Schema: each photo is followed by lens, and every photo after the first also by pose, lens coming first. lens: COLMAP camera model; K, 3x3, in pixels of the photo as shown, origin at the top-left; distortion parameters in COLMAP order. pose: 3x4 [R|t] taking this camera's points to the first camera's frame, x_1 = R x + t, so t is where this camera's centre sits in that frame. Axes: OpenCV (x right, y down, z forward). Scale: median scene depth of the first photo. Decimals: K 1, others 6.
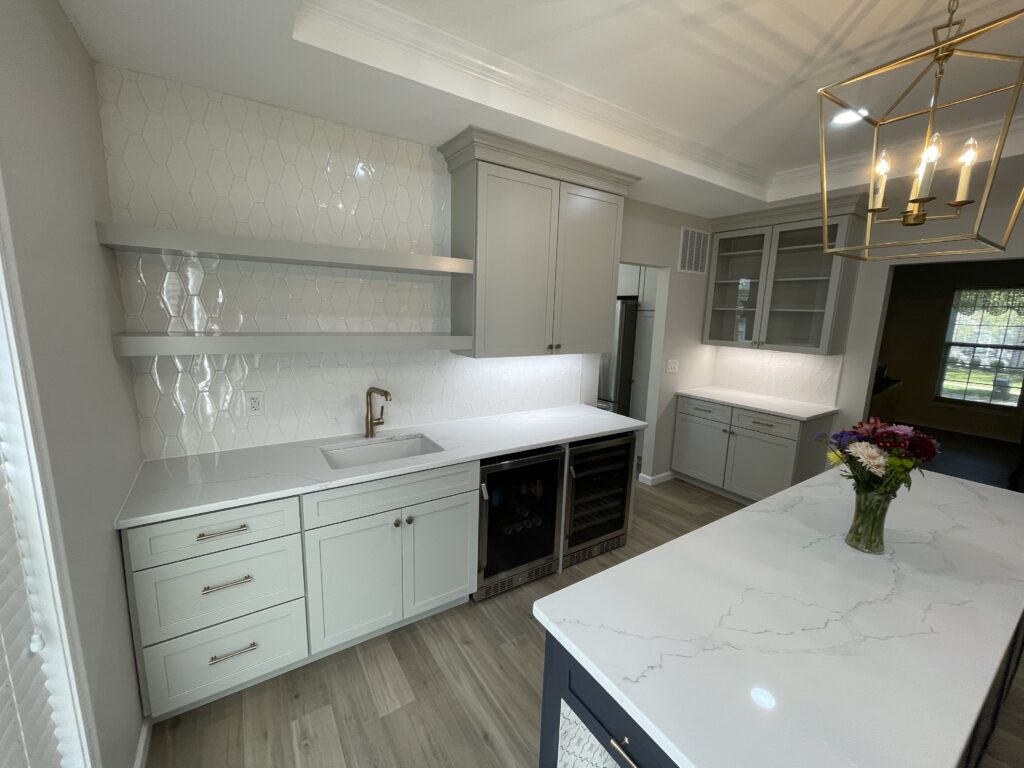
lens RADIAL K [[413.9, 0, 510.6], [0, 413.9, 382.9], [0, 0, 1]] dist [-0.000223, -0.000061]
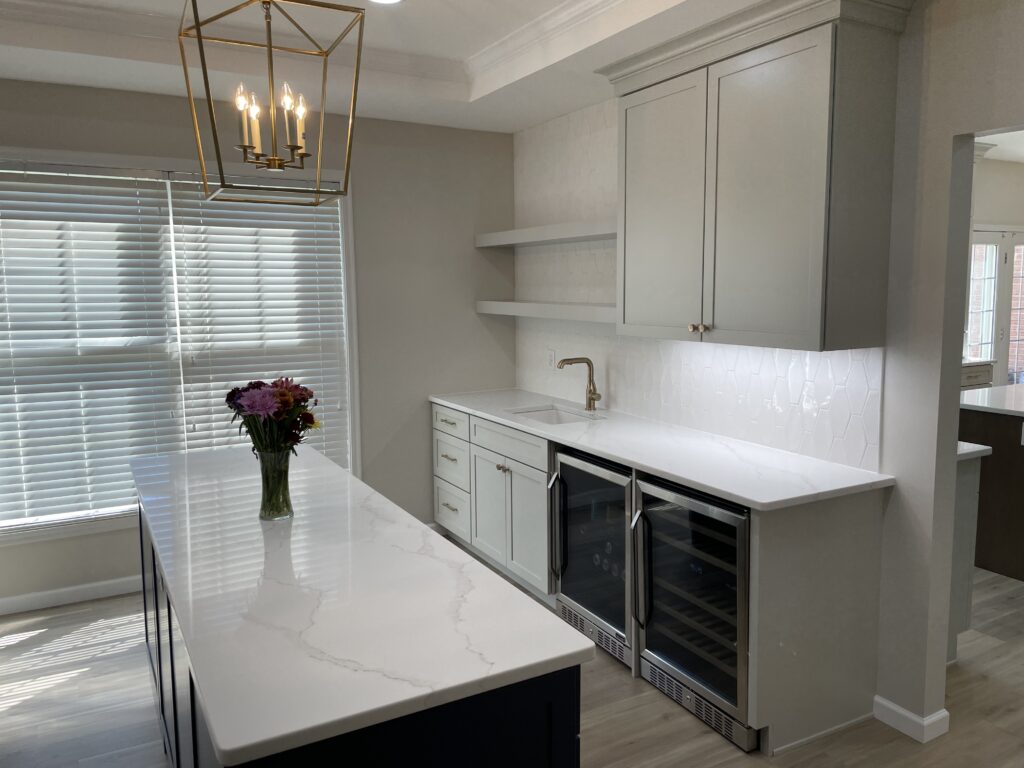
lens RADIAL K [[776.4, 0, 512.0], [0, 776.4, 384.0], [0, 0, 1]] dist [-0.004666, -0.001493]
pose [[-0.075942, 0.100485, -0.992036, 1.329362], [-0.166793, 0.979611, 0.111995, -0.091294], [0.983063, 0.173970, -0.057633, 0.832038]]
